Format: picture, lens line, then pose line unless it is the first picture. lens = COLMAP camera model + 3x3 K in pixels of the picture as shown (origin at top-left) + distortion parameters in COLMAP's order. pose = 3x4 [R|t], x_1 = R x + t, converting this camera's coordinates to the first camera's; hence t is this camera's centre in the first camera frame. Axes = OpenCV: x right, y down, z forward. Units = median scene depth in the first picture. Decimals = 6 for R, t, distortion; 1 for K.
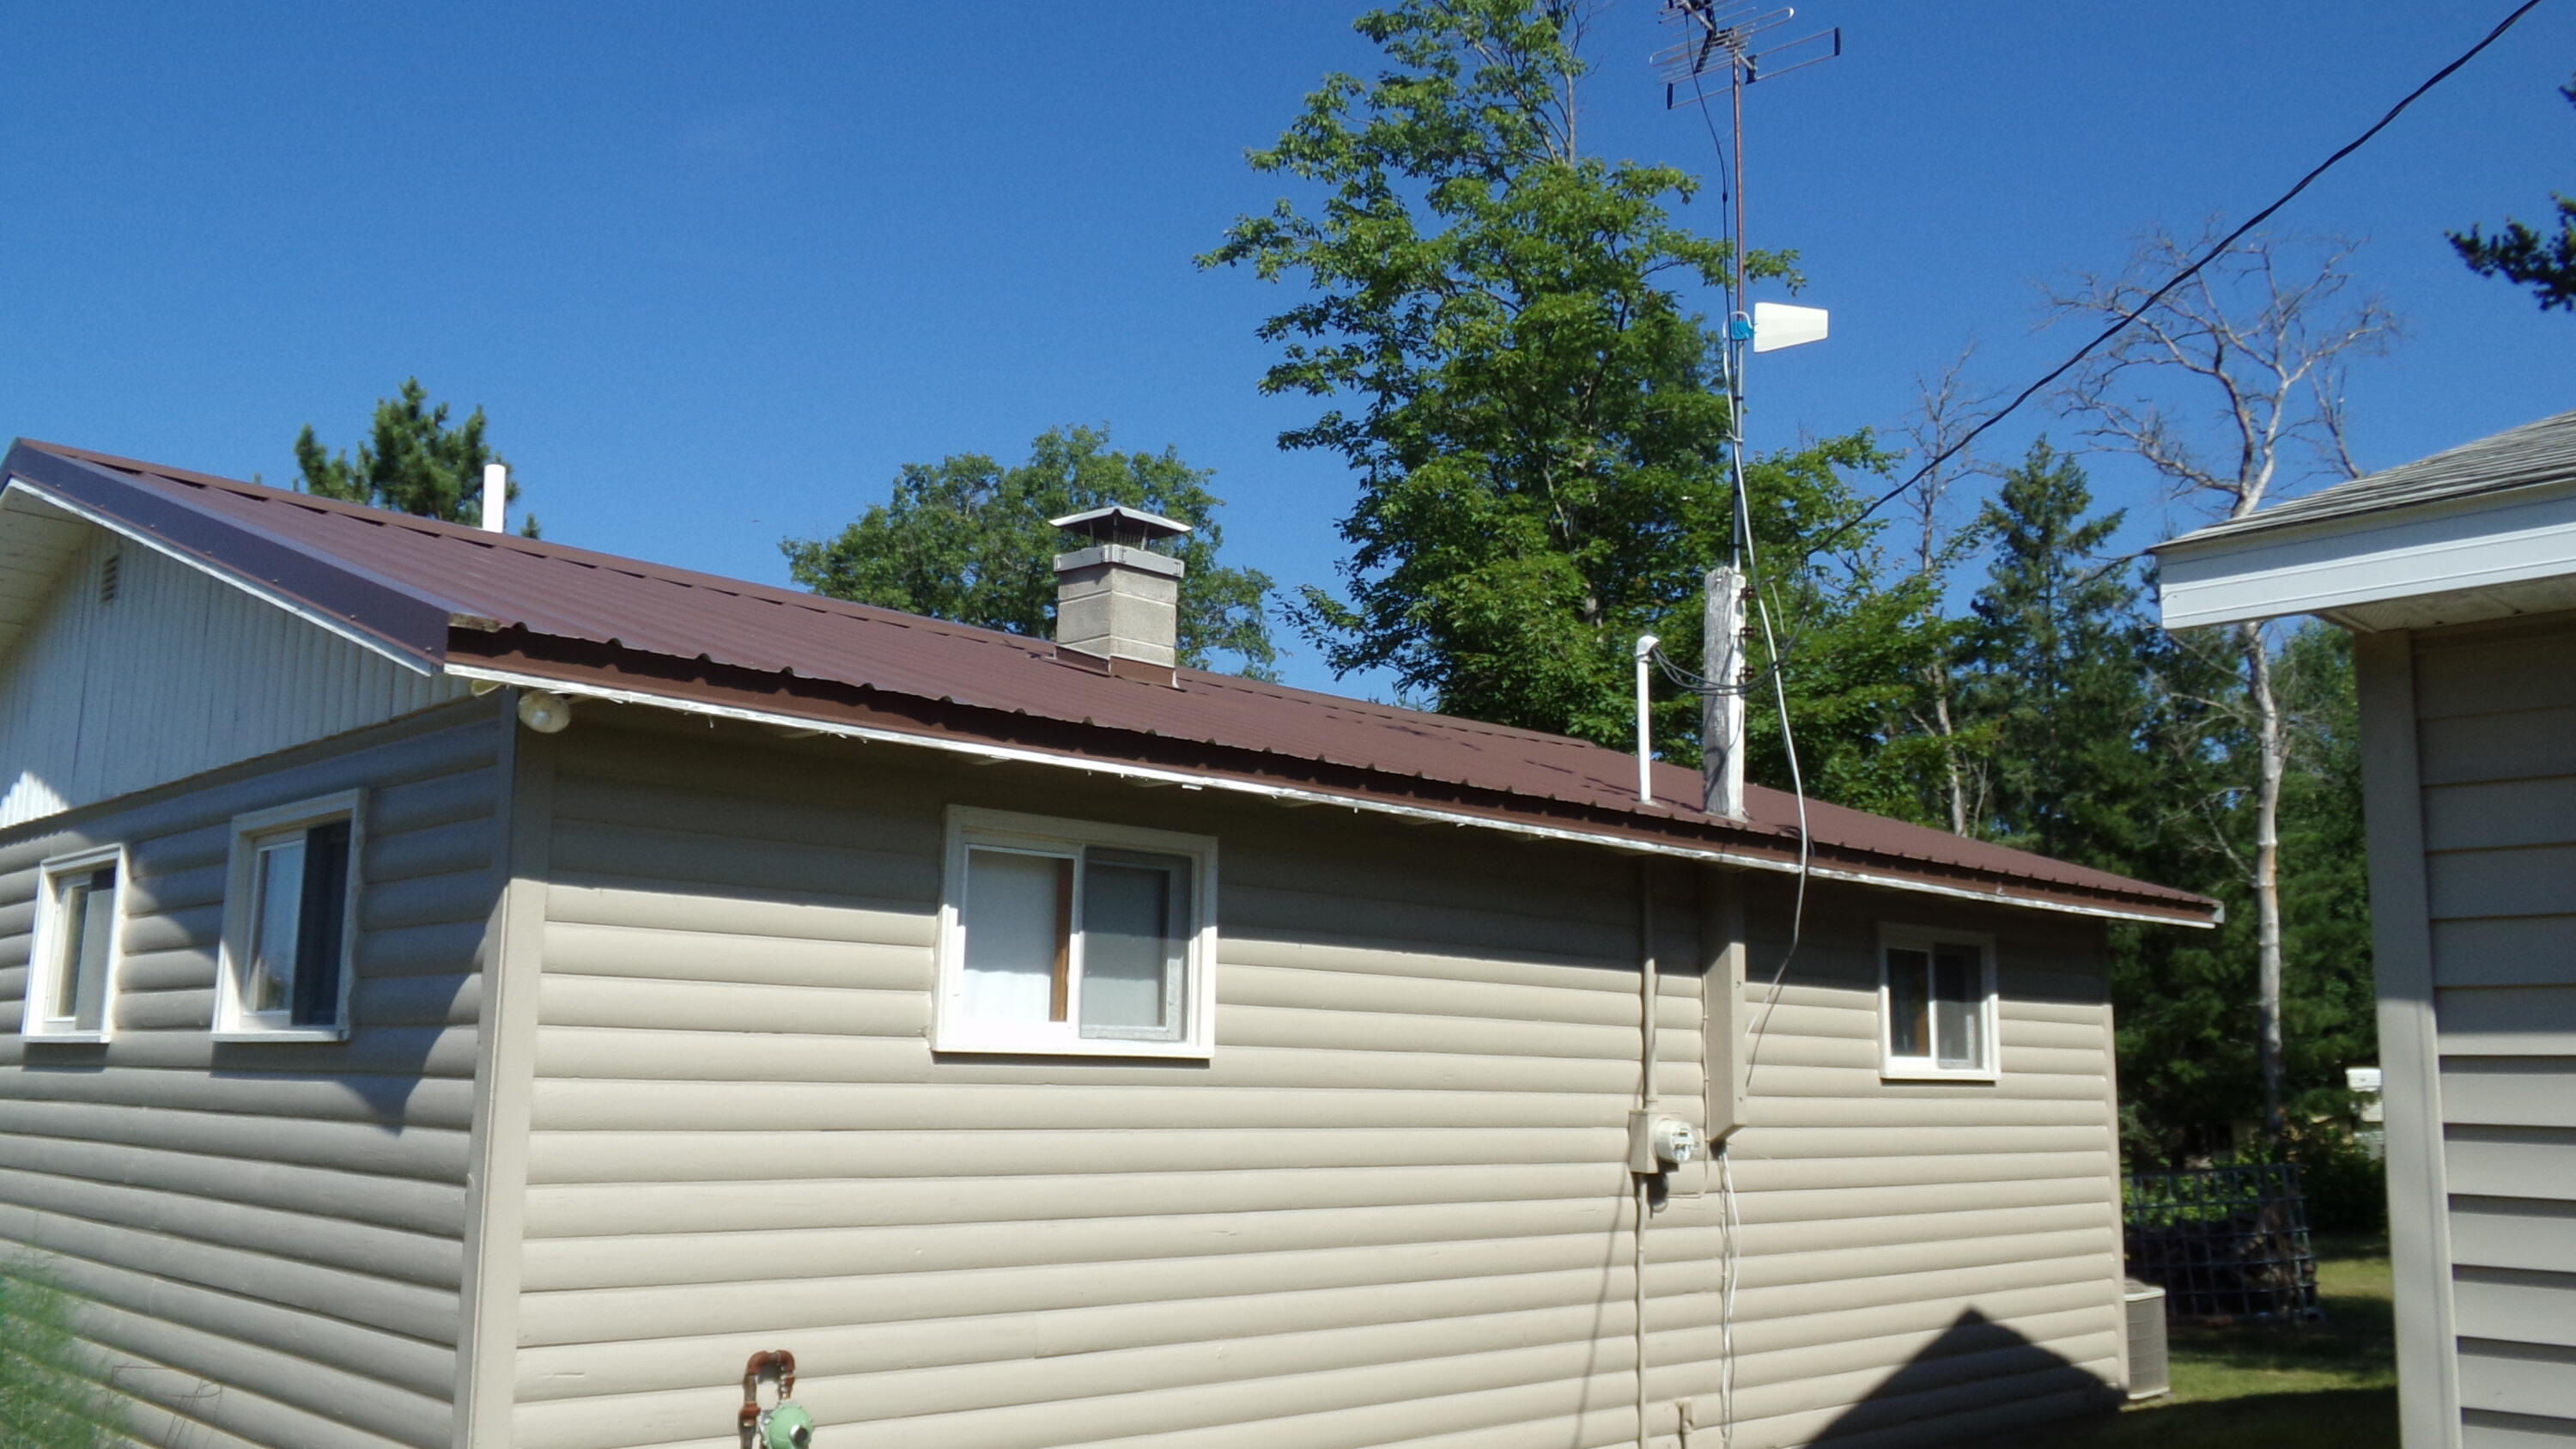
lens RADIAL K [[2126.8, 0, 1288.0], [0, 2126.8, 724.5], [0, 0, 1]] dist [0.071260, -0.160793]
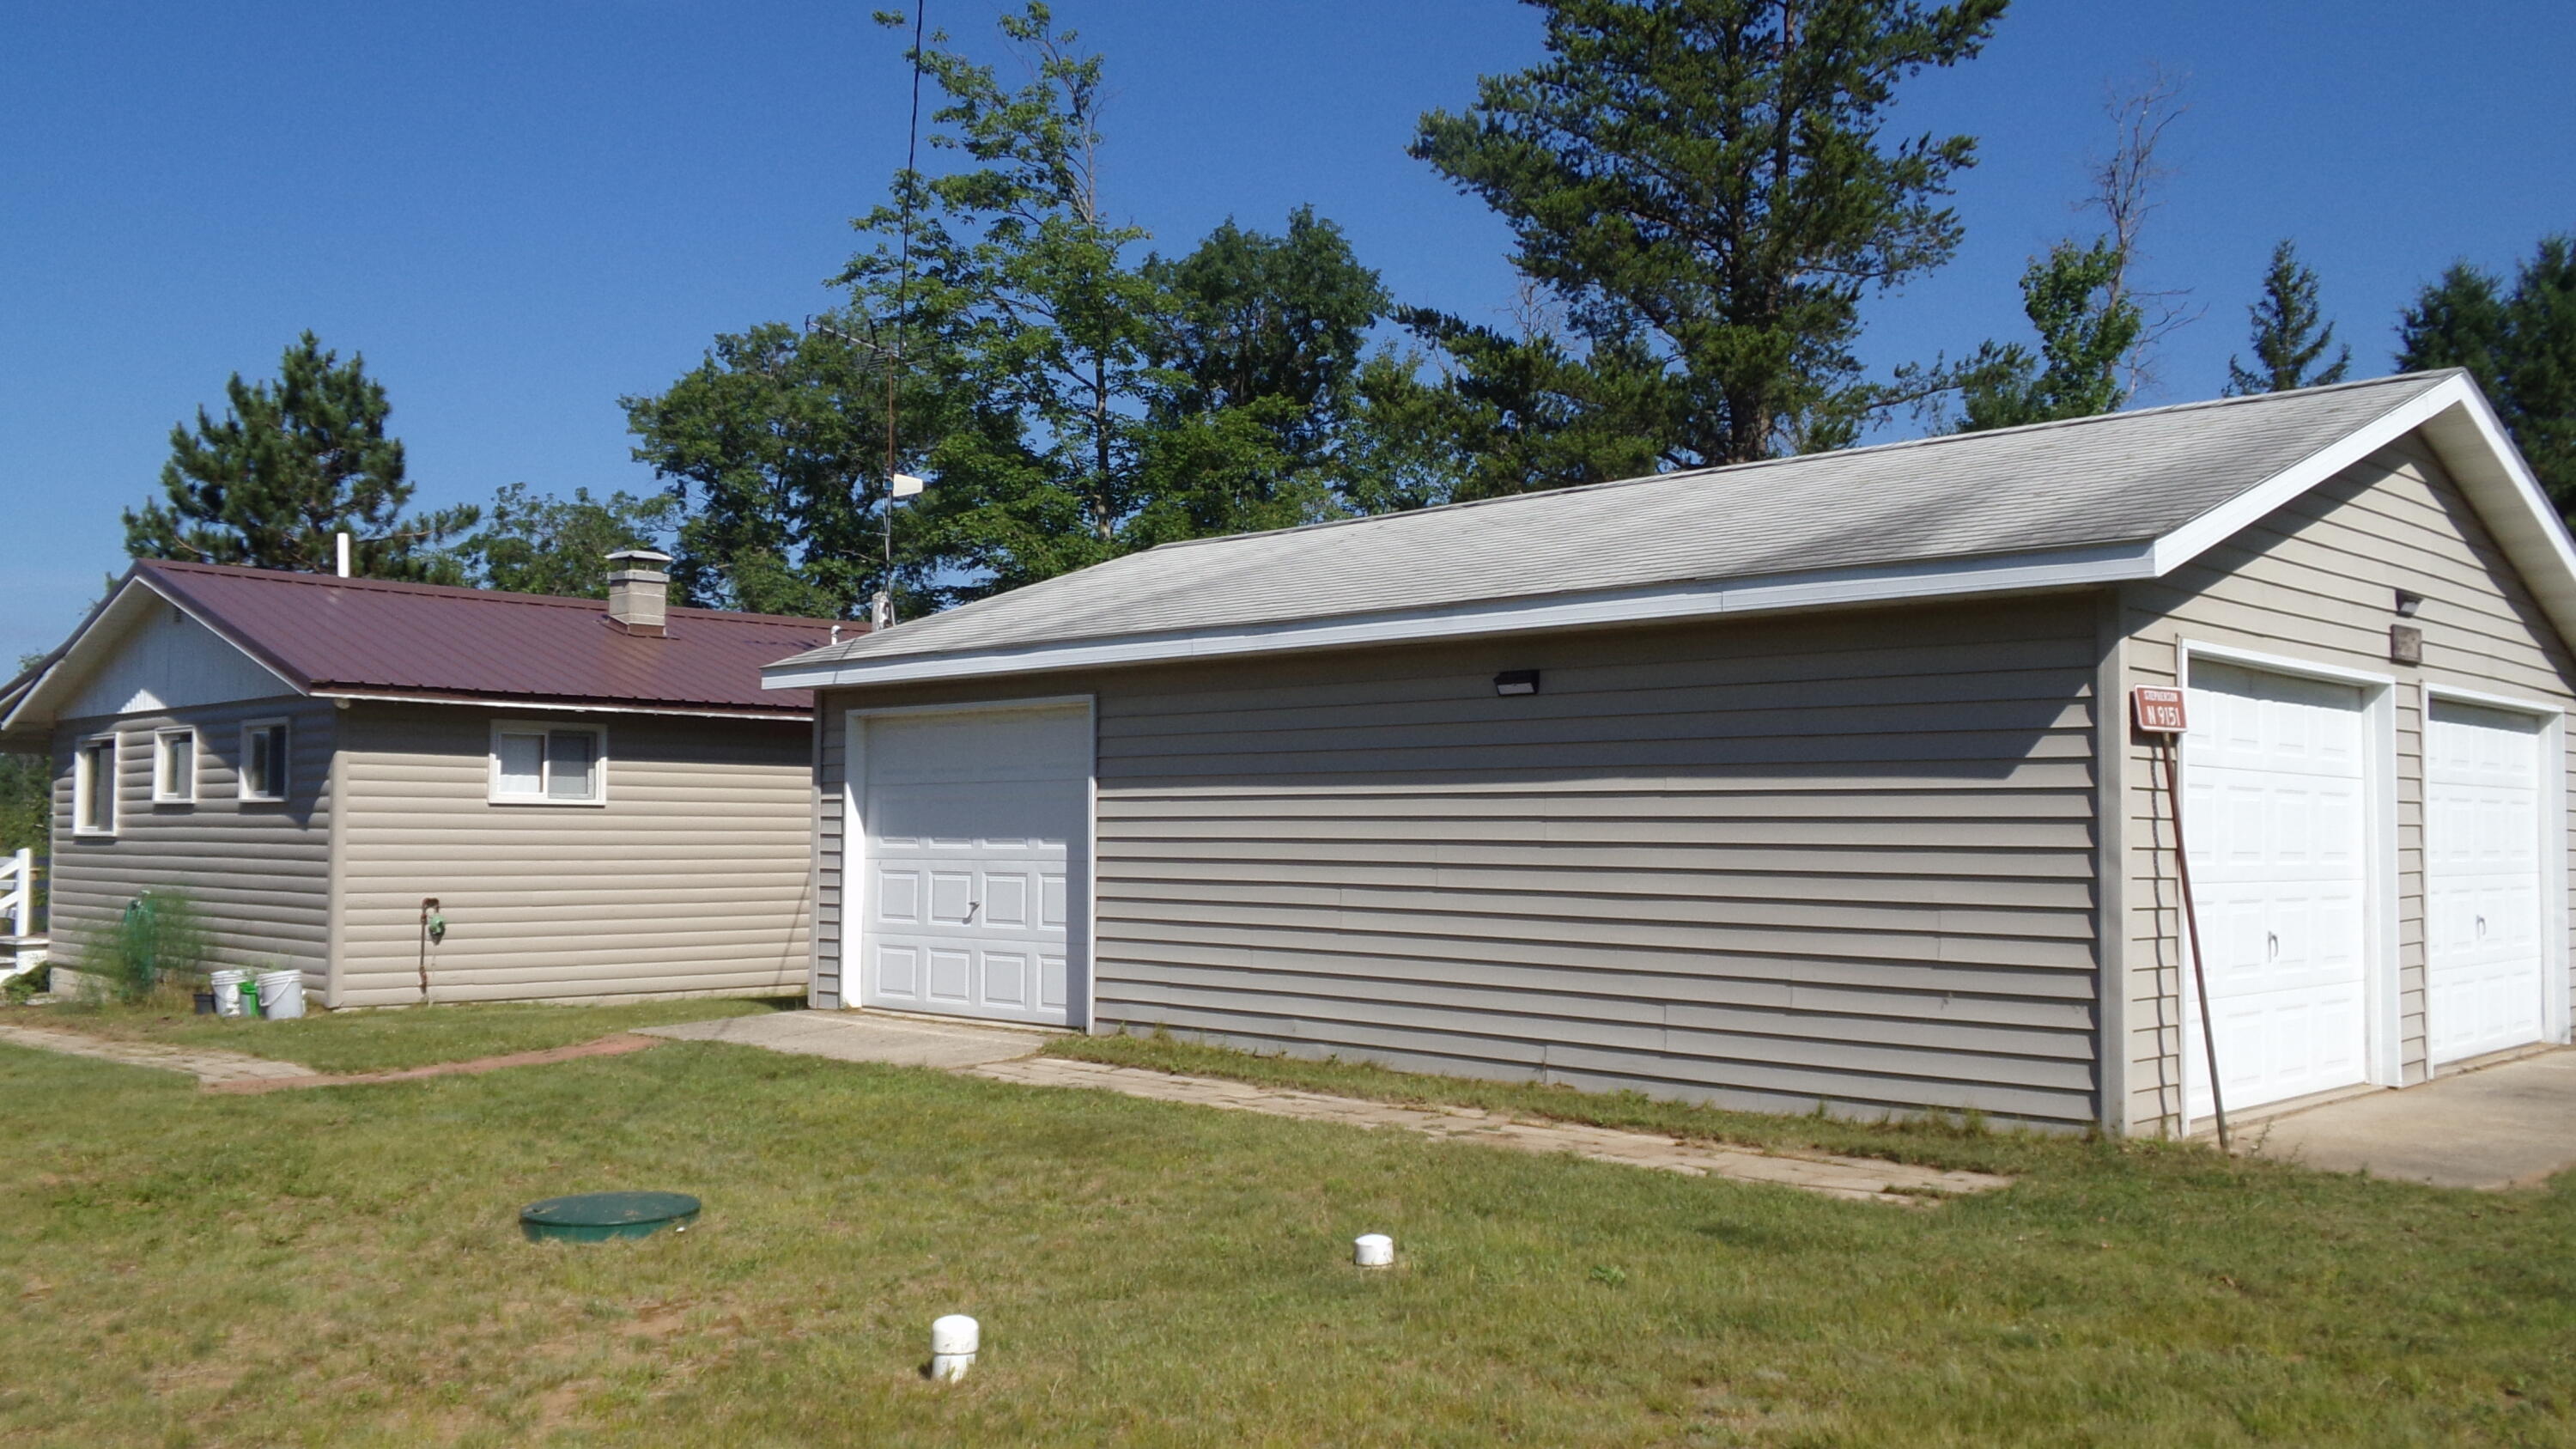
lens RADIAL K [[2135.0, 0, 1288.0], [0, 2135.0, 724.5], [0, 0, 1]] dist [-0.013518, 0.001308]
pose [[0.999545, -0.010810, 0.028169, 0.642393], [0.007497, 0.993320, 0.115149, -0.213658], [-0.029225, -0.114885, 0.992949, -1.455840]]
